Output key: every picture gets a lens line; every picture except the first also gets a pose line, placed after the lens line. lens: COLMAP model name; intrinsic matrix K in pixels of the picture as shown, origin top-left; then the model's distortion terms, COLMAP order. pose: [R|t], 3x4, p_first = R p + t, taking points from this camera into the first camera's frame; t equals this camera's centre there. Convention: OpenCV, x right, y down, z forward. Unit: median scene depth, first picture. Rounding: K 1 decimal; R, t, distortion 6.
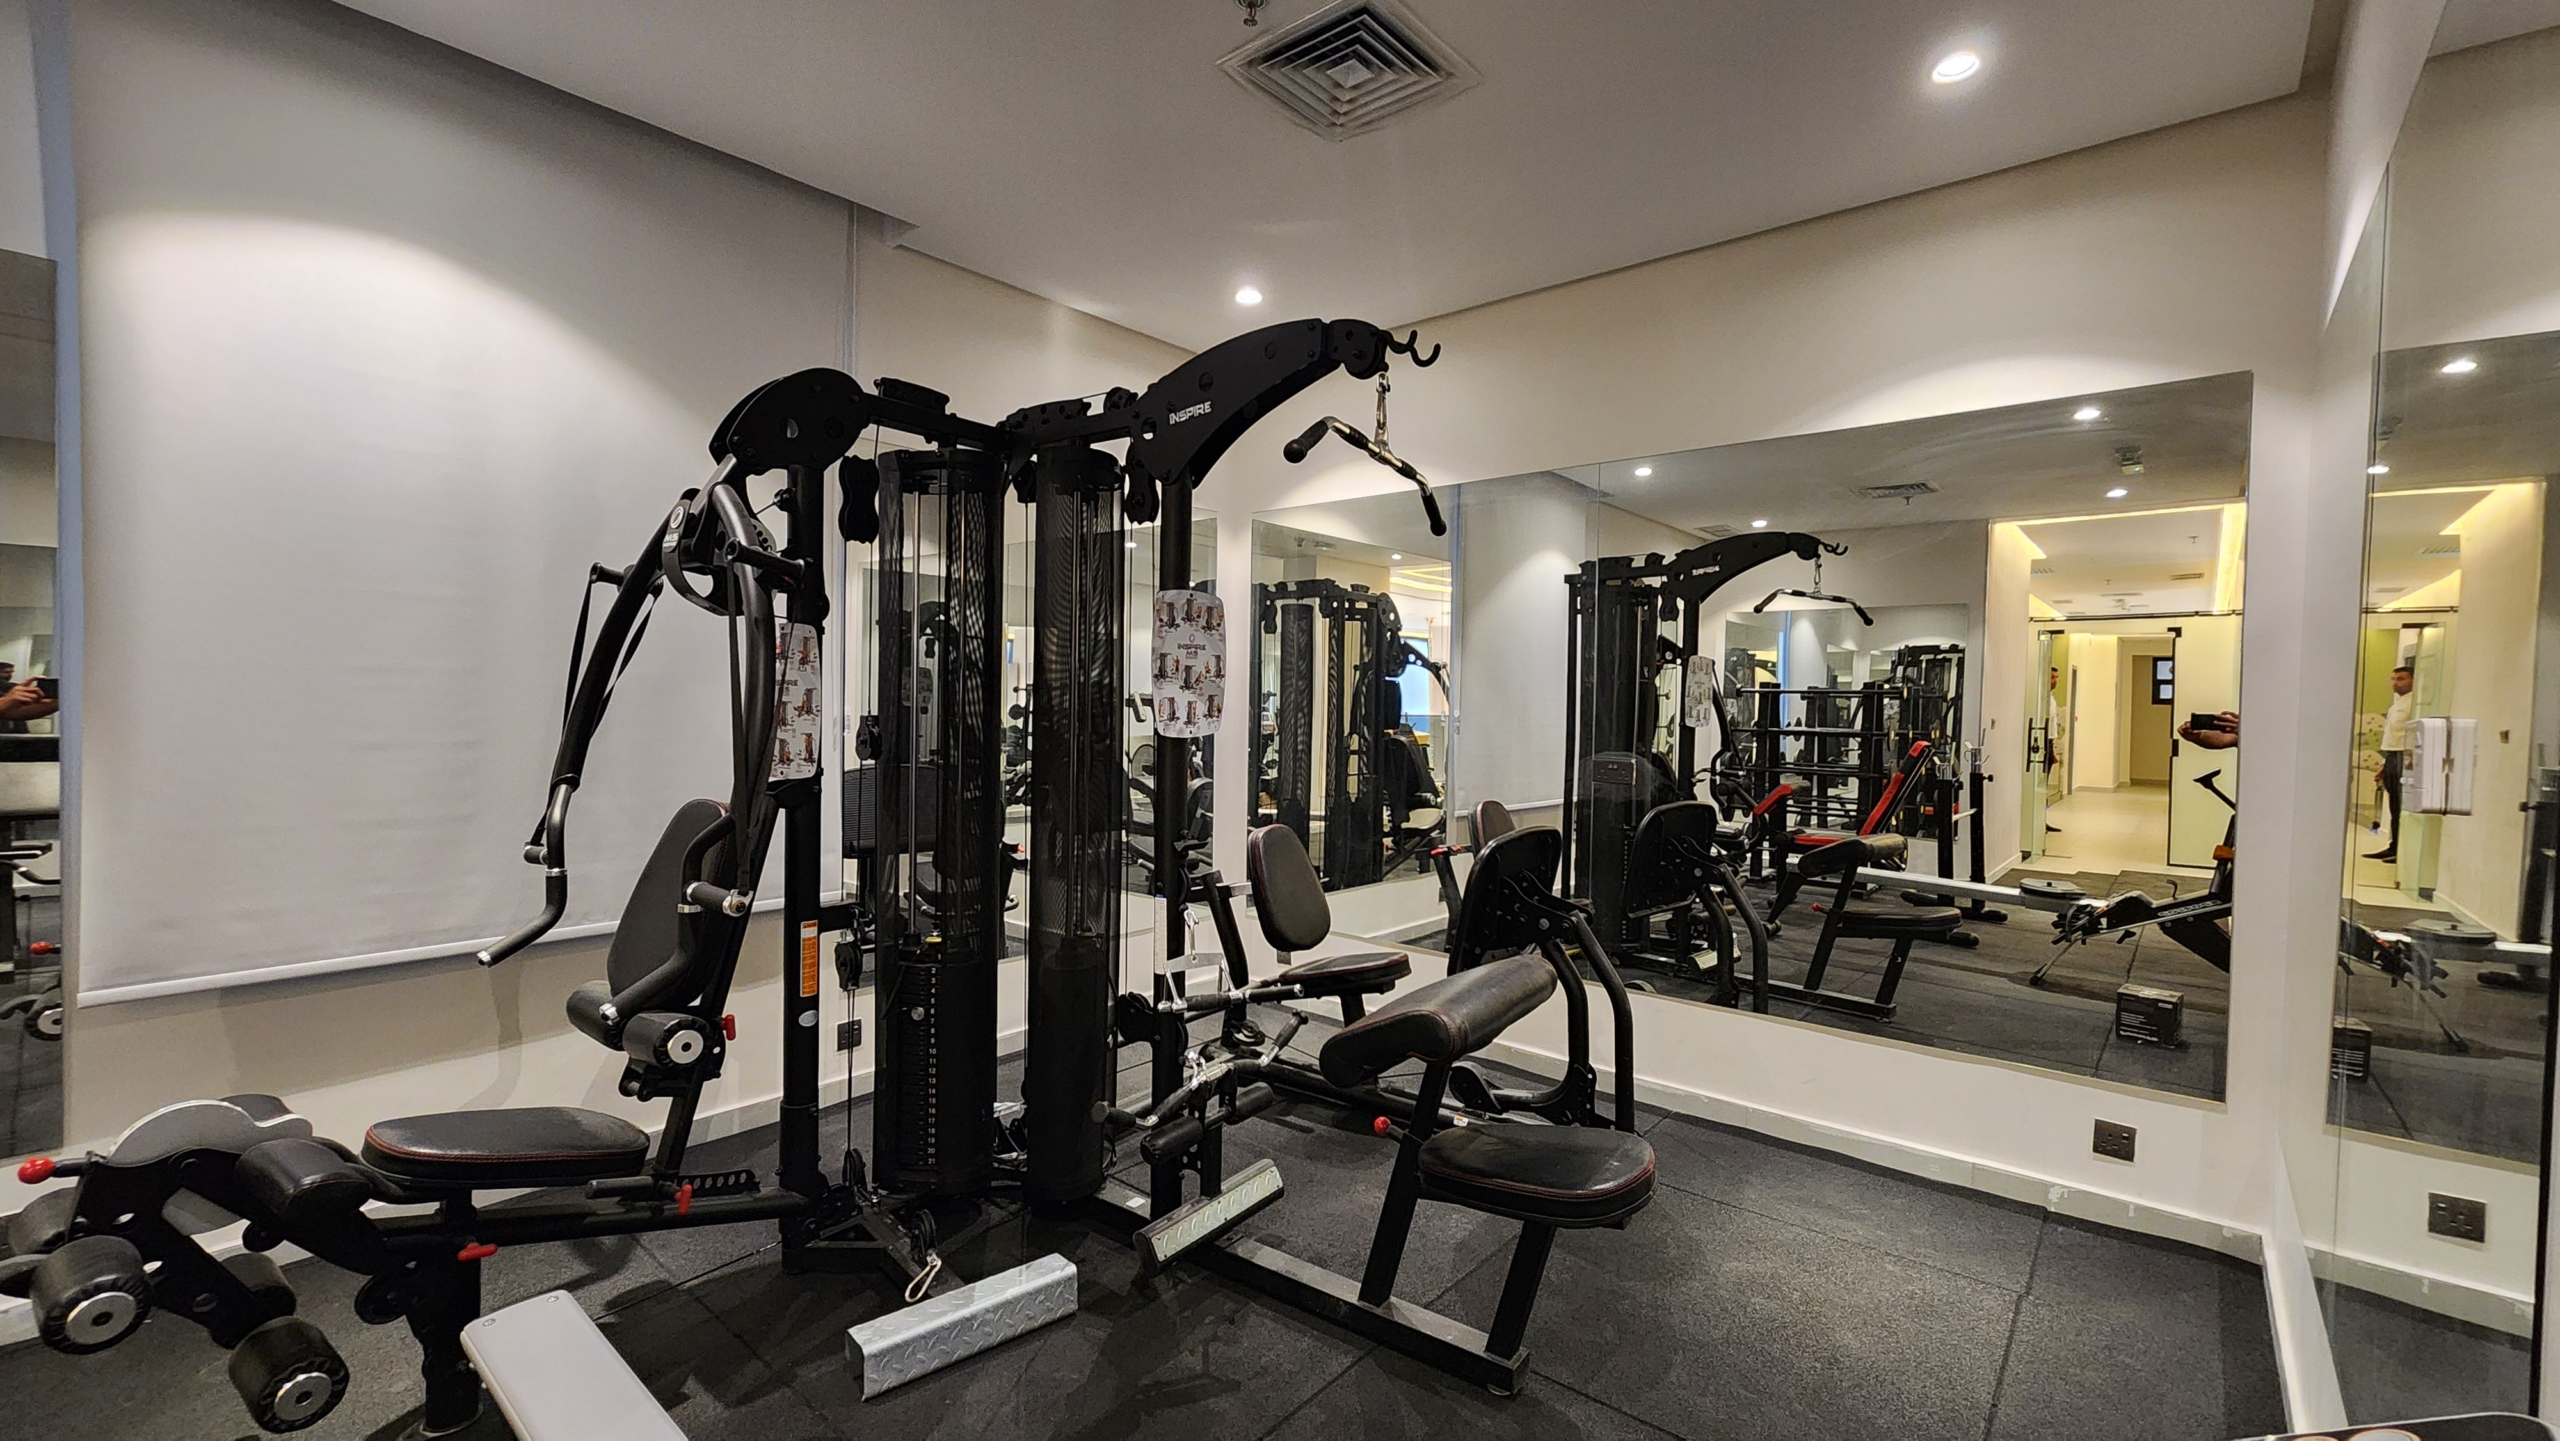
lens RADIAL K [[1055.0, 0, 1277.1], [0, 1055.0, 724.1], [0, 0, 1]] dist [0.001520, 0.000214]
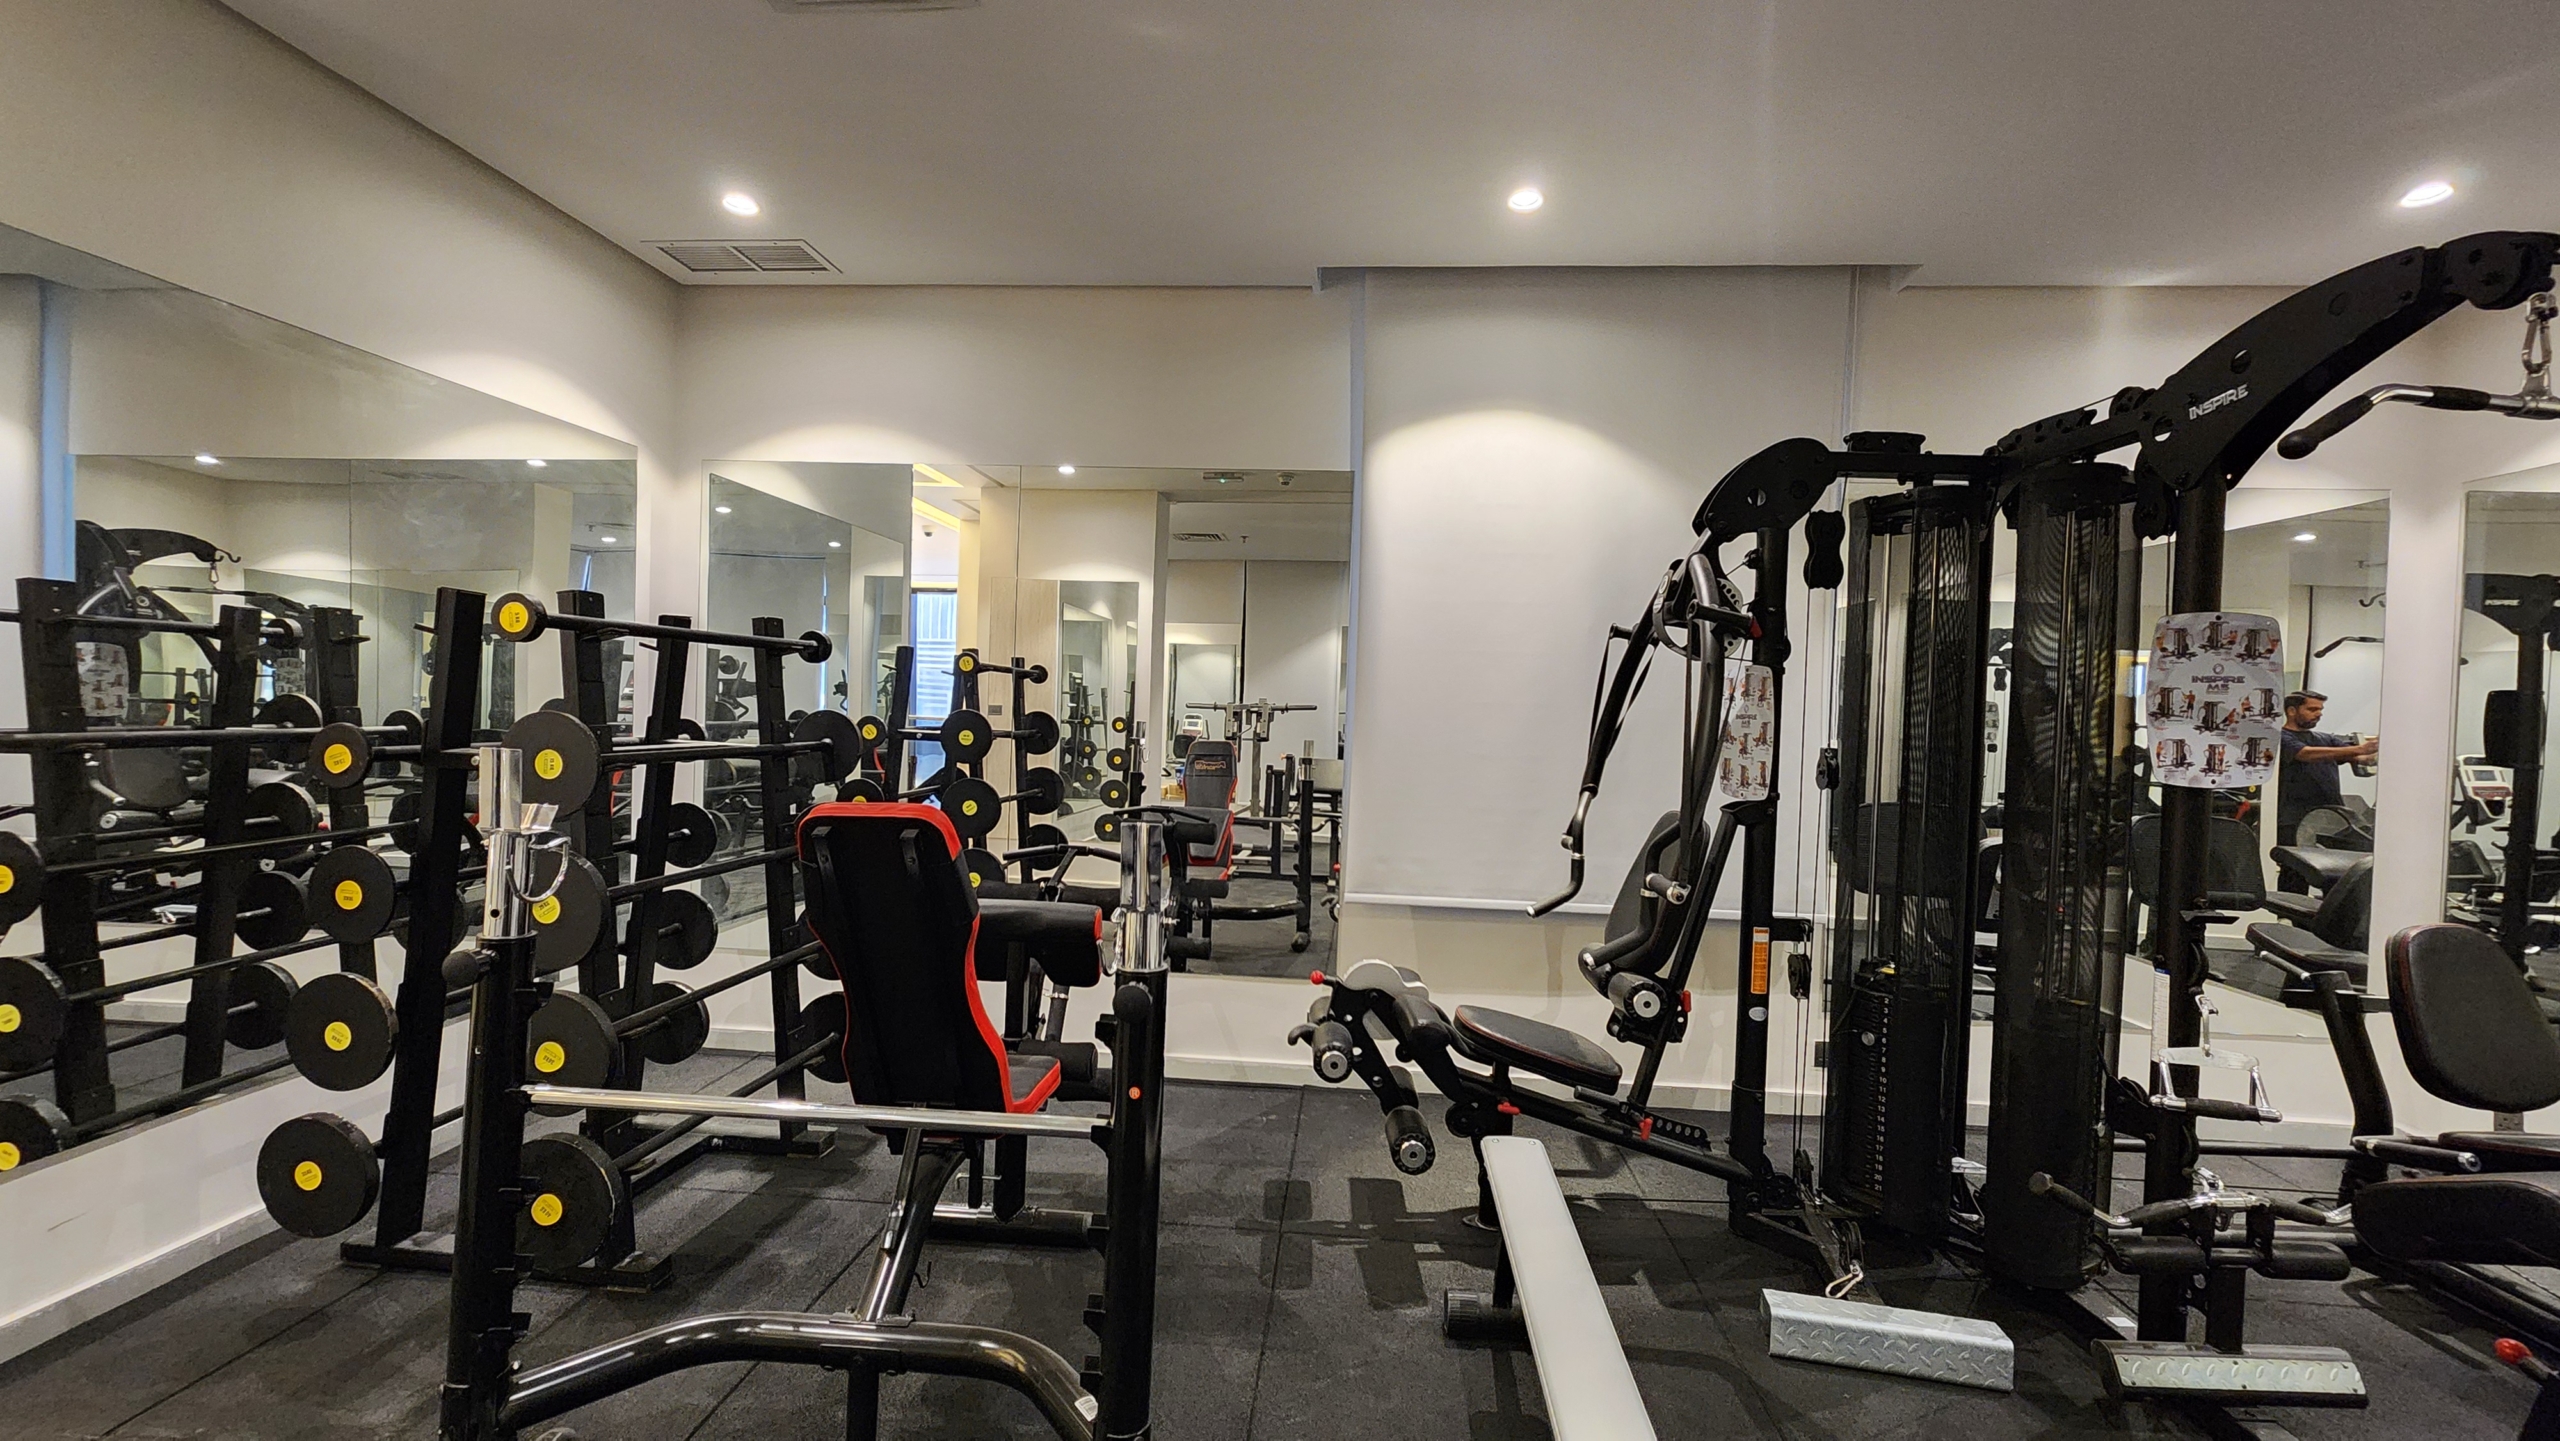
lens RADIAL K [[1055.0, 0, 1277.1], [0, 1055.0, 724.1], [0, 0, 1]] dist [0.001520, 0.000214]
pose [[0.585317, 0.016236, -0.810642, 0.165770], [-0.041512, 0.999088, -0.009963, 0.001432], [0.809741, 0.039482, 0.585458, -0.091657]]
